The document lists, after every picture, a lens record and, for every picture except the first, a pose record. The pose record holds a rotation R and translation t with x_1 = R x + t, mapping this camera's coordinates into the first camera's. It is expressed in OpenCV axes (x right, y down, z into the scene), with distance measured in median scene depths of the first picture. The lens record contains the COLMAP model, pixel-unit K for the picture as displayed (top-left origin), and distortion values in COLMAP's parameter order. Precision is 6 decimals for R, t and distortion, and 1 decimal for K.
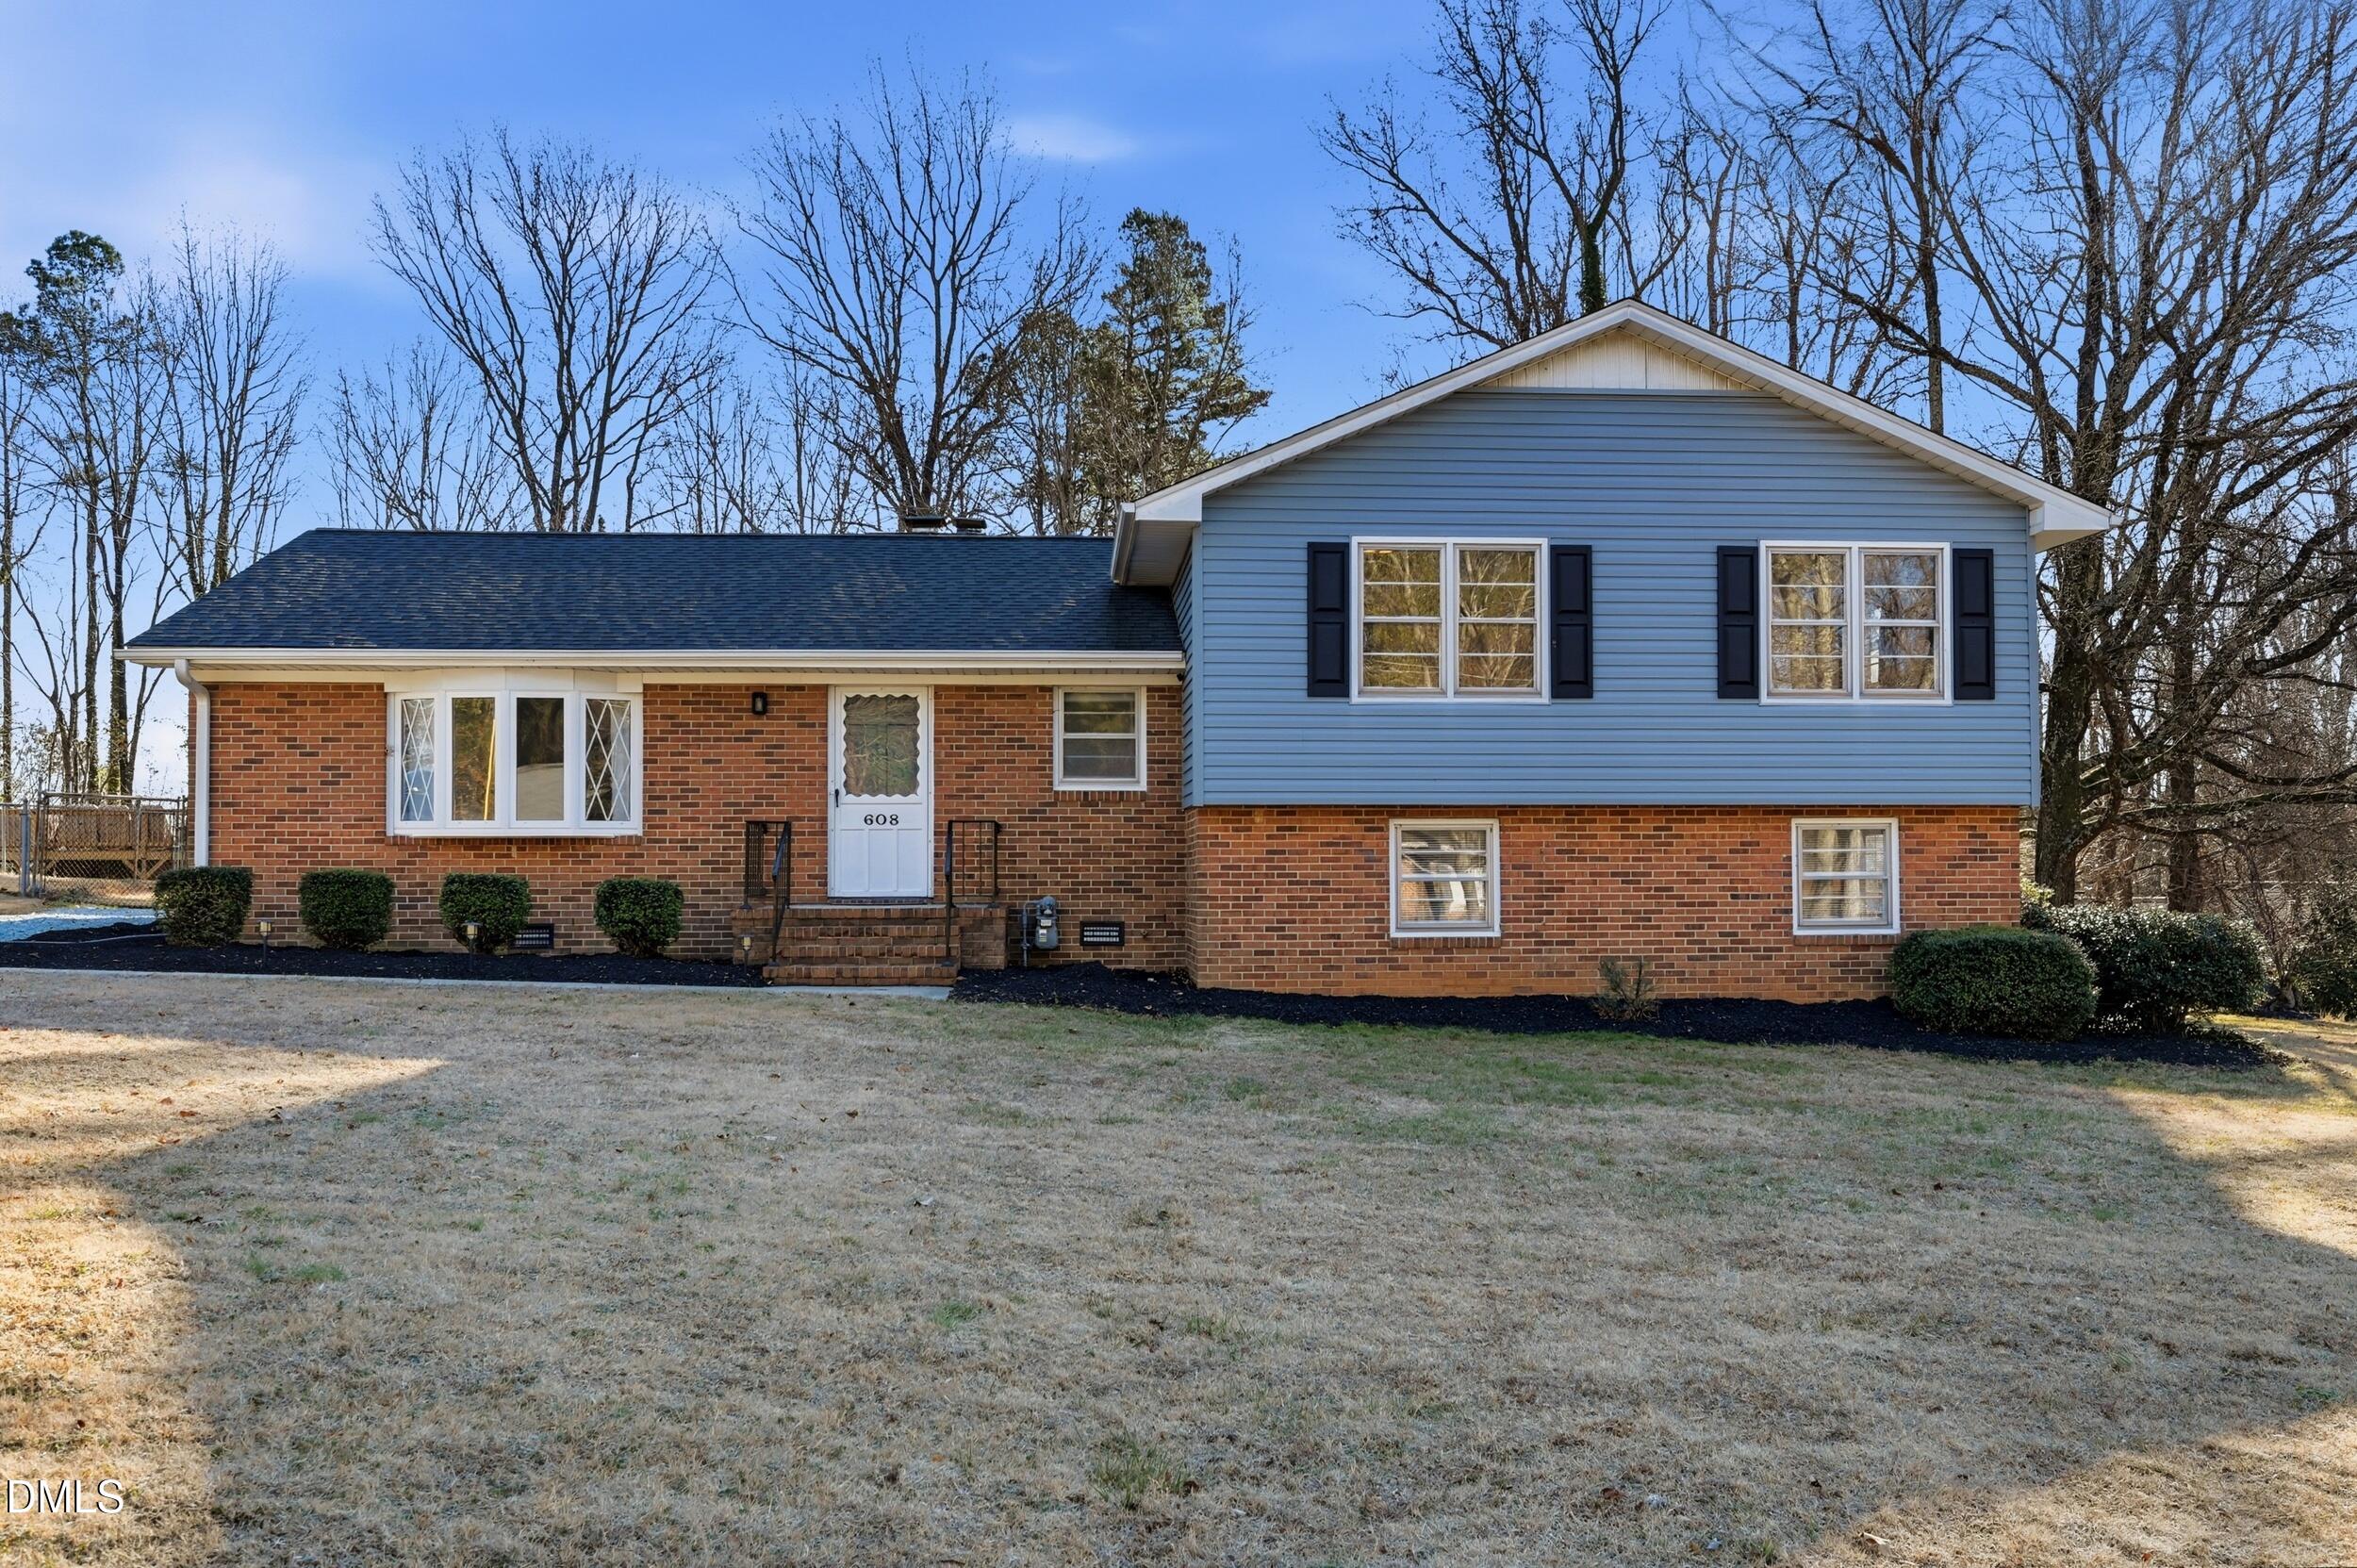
lens RADIAL K [[1919.1, 0, 1194.1], [0, 1919.1, 864.0], [0, 0, 1]] dist [-0.026736, 0.019467]
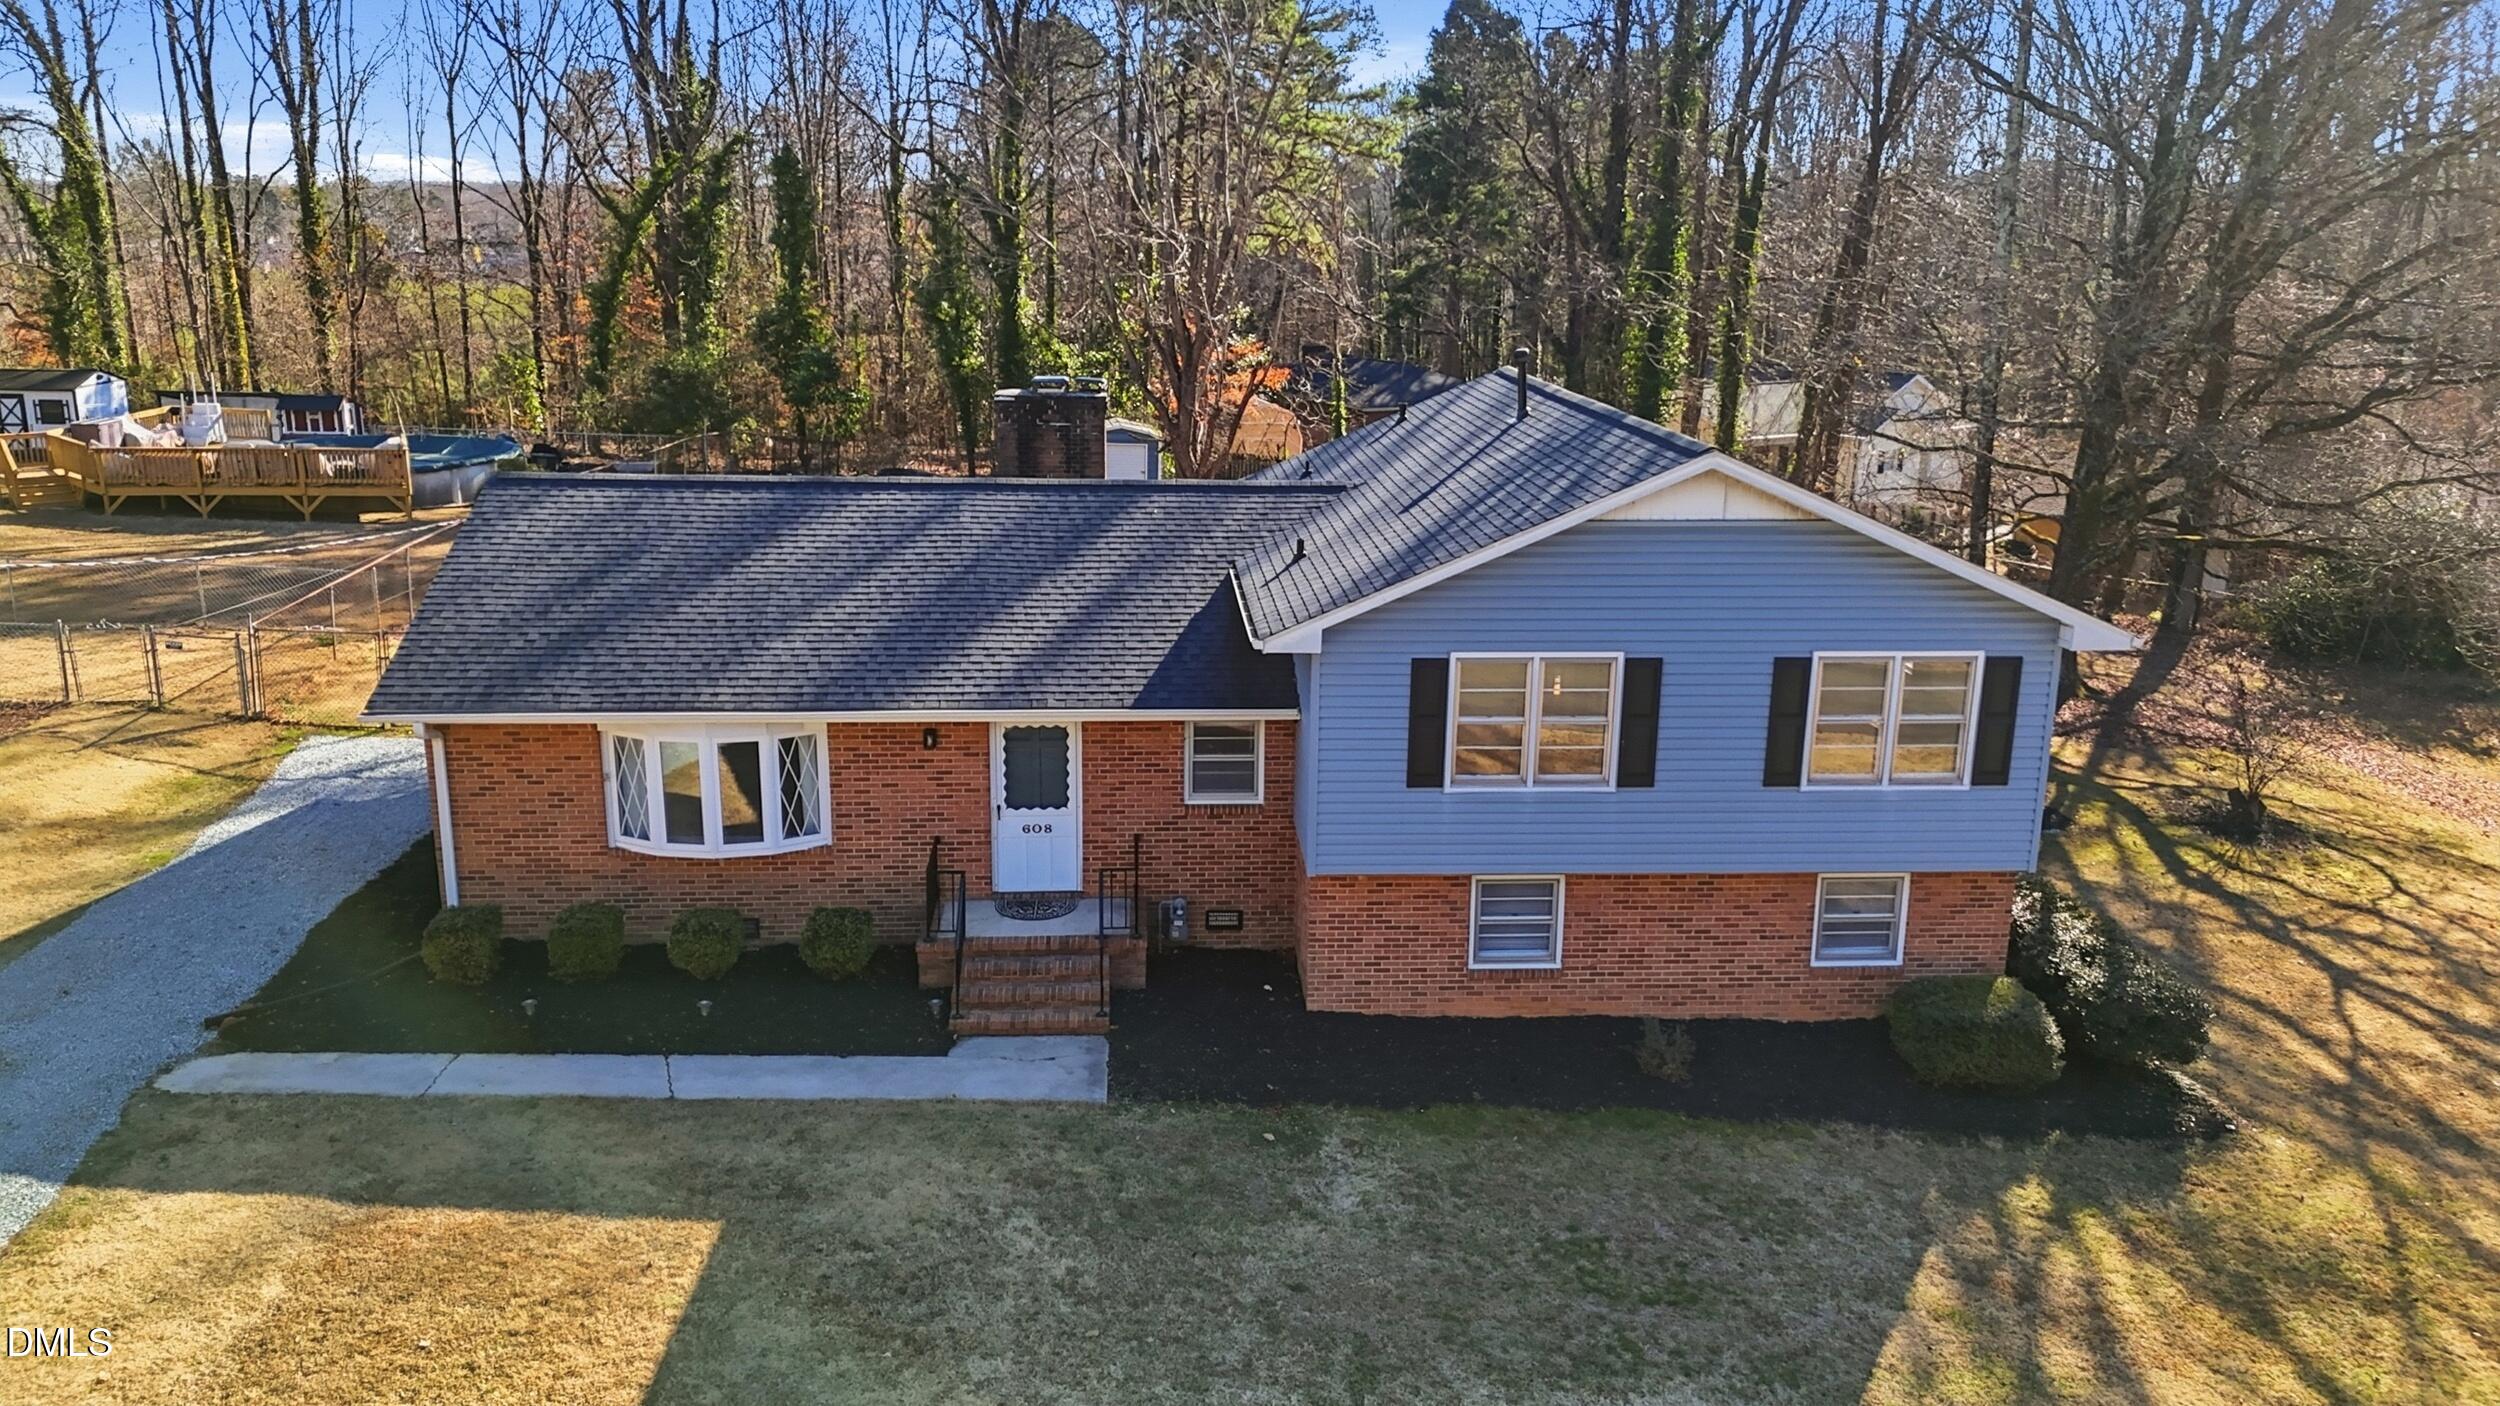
lens RADIAL K [[1798.8, 0, 1265.7], [0, 1798.8, 705.3], [0, 0, 1]] dist [0.058214, -0.023023]
pose [[0.999837, 0.018023, 0.000798, -0.027274], [-0.017624, 0.966331, 0.256696, -0.396848], [0.003855, -0.256668, 0.966492, -0.041137]]
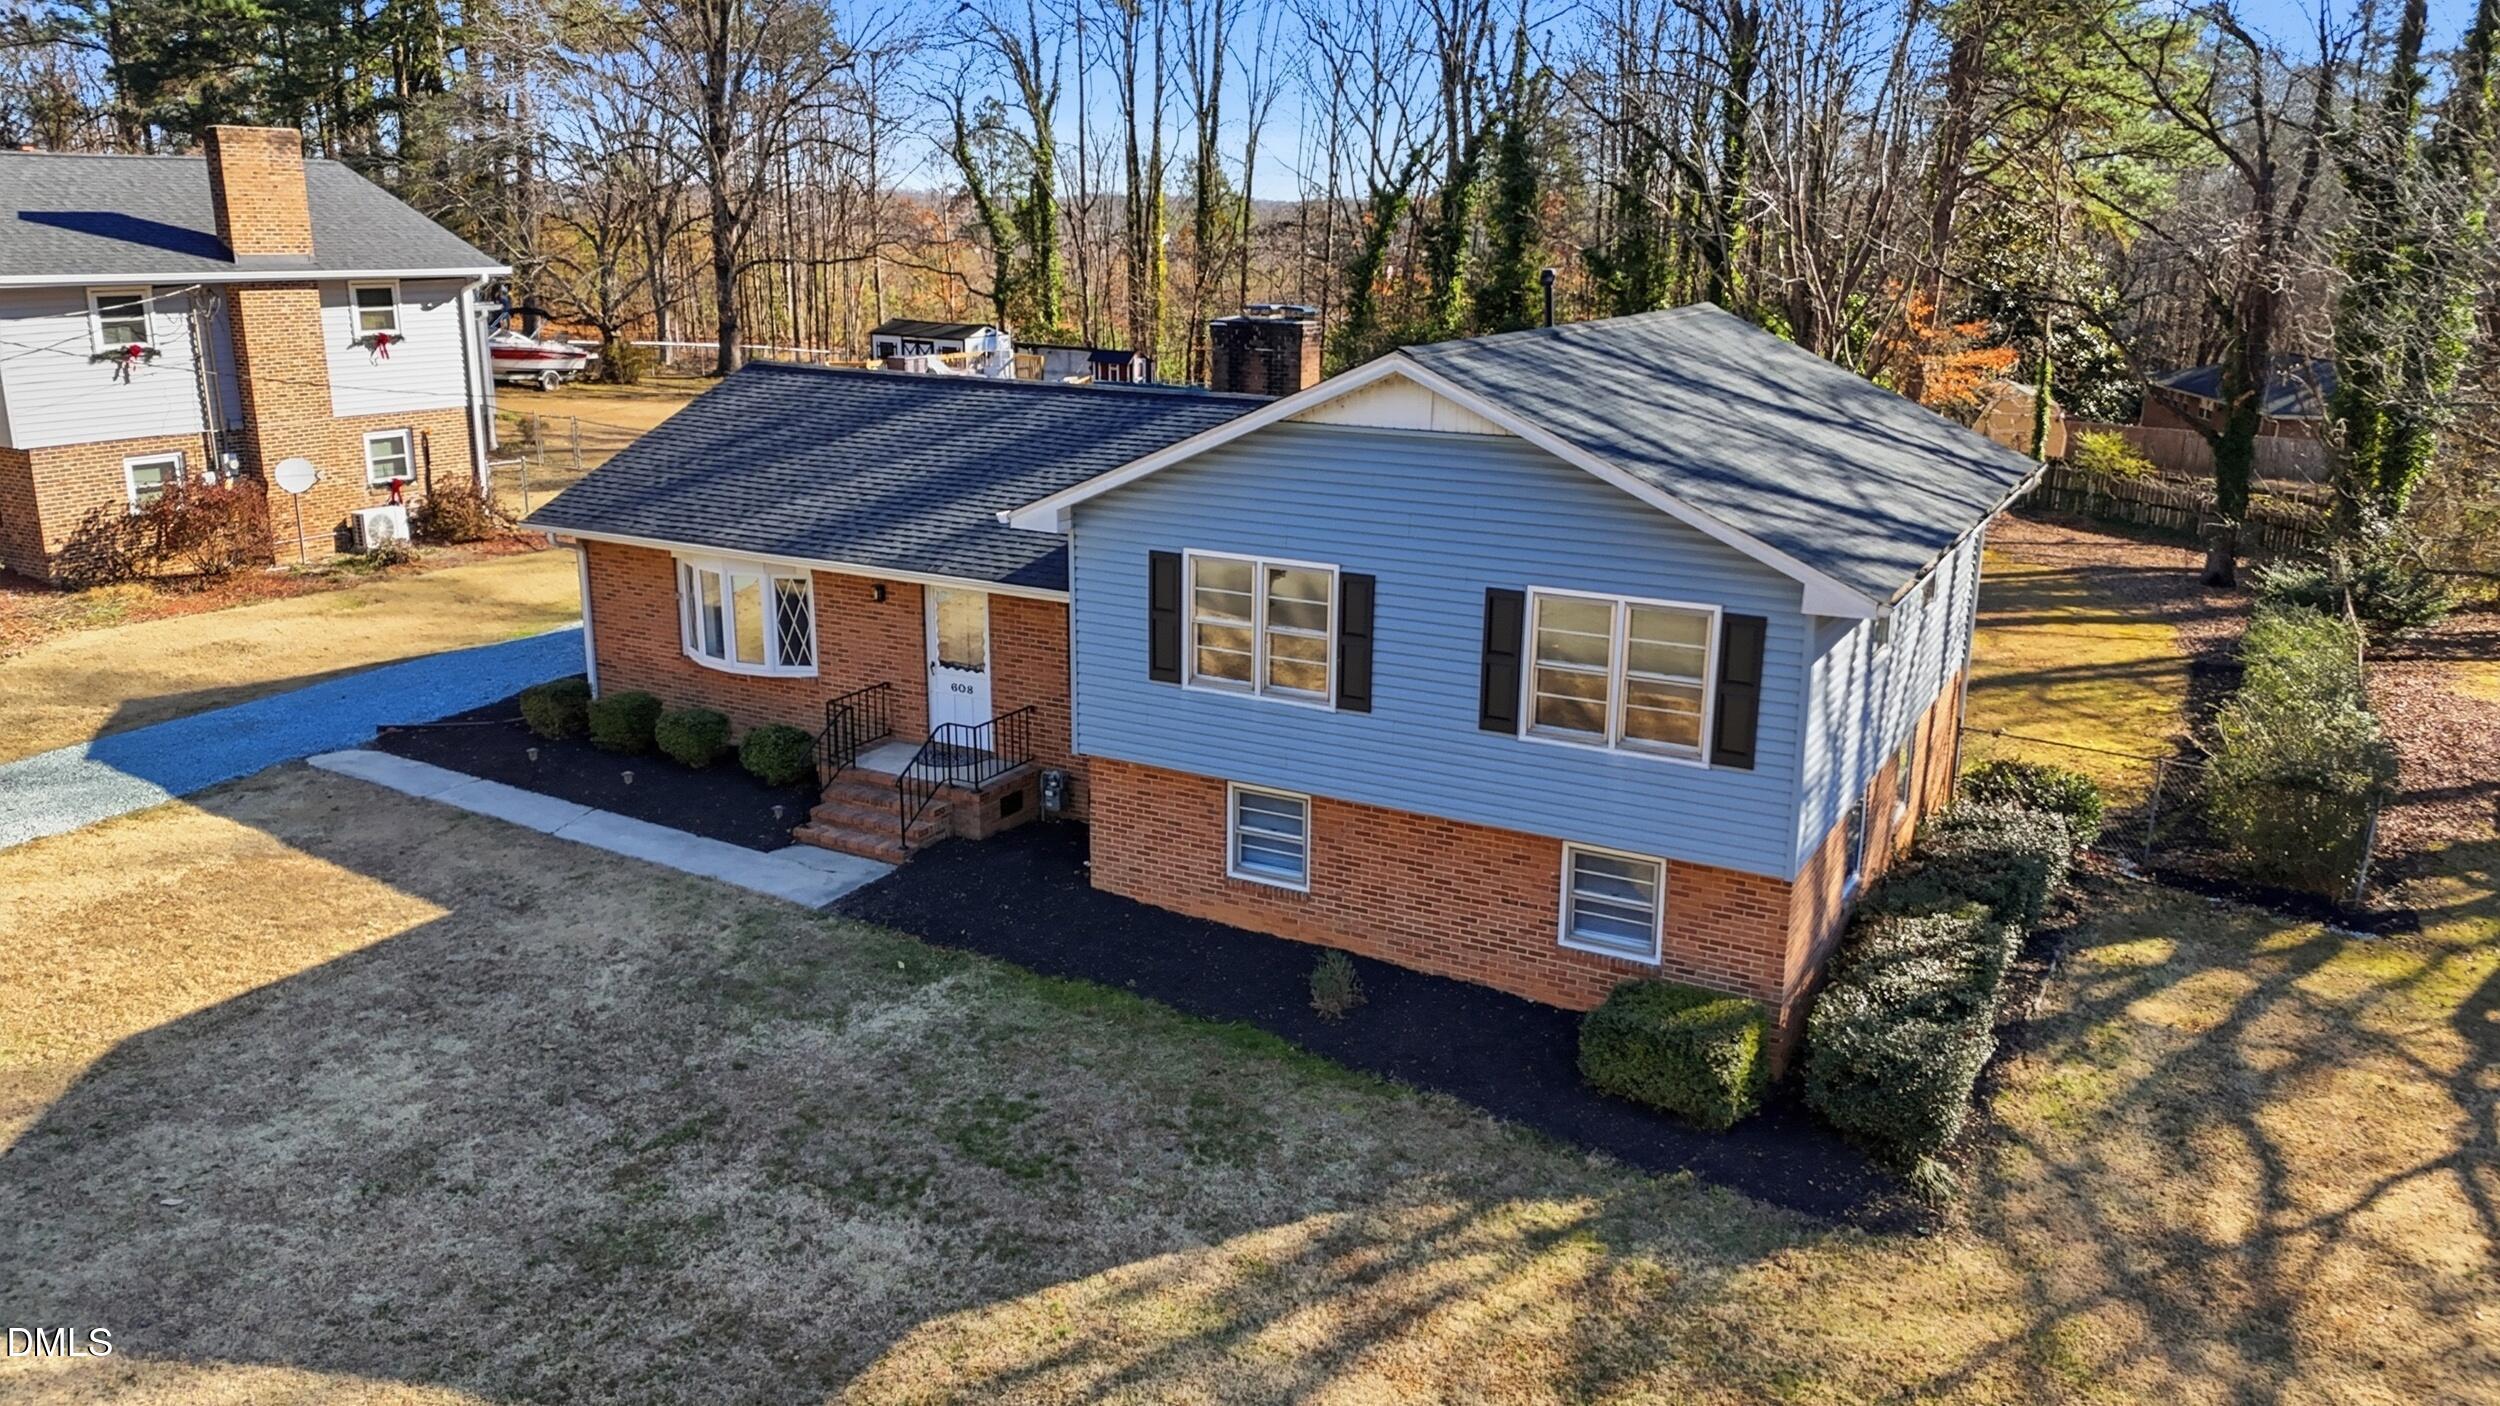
lens RADIAL K [[1798.8, 0, 1265.7], [0, 1798.8, 696.5], [0, 0, 1]] dist [0.058214, -0.023023]
pose [[0.843994, 0.150518, -0.514799, 0.665180], [-0.014025, 0.965680, 0.259354, -0.351178], [0.536169, -0.211674, 0.817140, 0.120820]]
